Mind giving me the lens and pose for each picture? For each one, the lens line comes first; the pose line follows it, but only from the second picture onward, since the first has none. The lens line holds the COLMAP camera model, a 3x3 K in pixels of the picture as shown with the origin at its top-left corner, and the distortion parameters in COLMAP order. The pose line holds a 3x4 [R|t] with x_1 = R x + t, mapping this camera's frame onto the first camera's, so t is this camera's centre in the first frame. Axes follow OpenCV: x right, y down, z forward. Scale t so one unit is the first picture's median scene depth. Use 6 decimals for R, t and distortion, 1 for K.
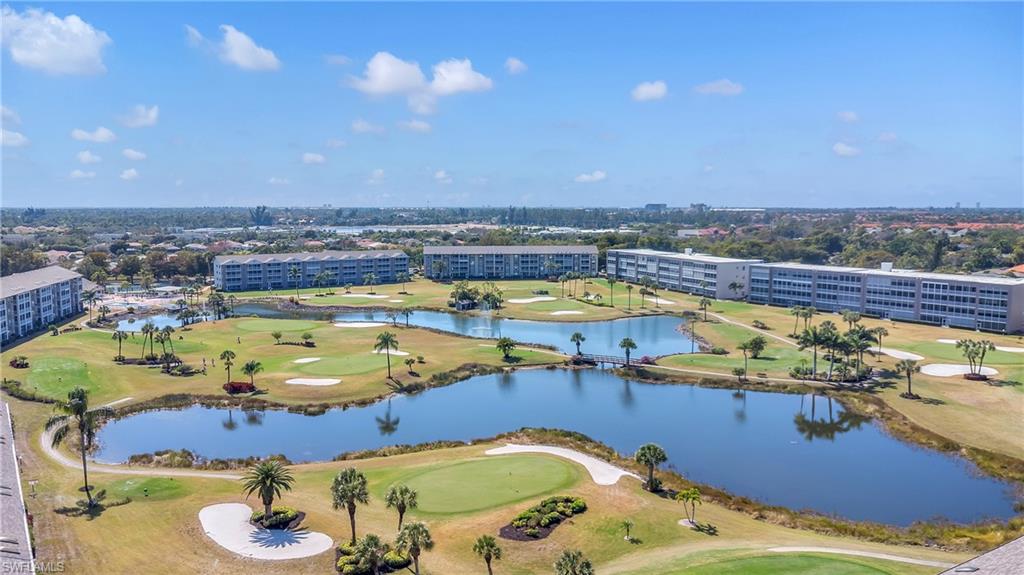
lens RADIAL K [[823.8, 0, 512.0], [0, 823.8, 287.5], [0, 0, 1]] dist [0.021586, 0.001407]
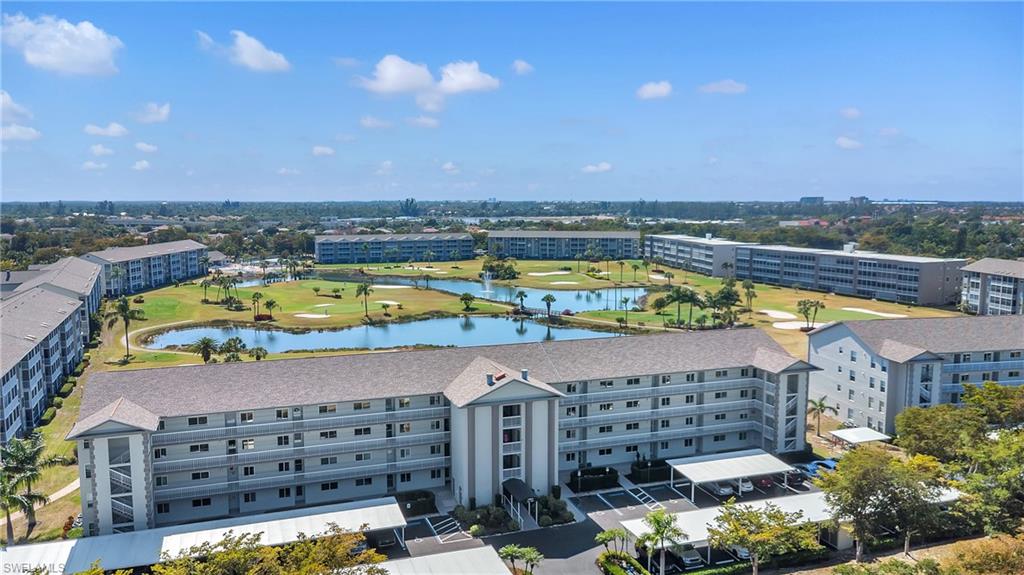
lens RADIAL K [[823.8, 0, 512.0], [0, 823.8, 287.5], [0, 0, 1]] dist [0.021586, 0.001407]
pose [[0.976361, 0.023347, -0.214879, 0.243778], [-0.021979, 0.999720, 0.008756, 0.027439], [0.215024, -0.003826, 0.976601, -0.192011]]
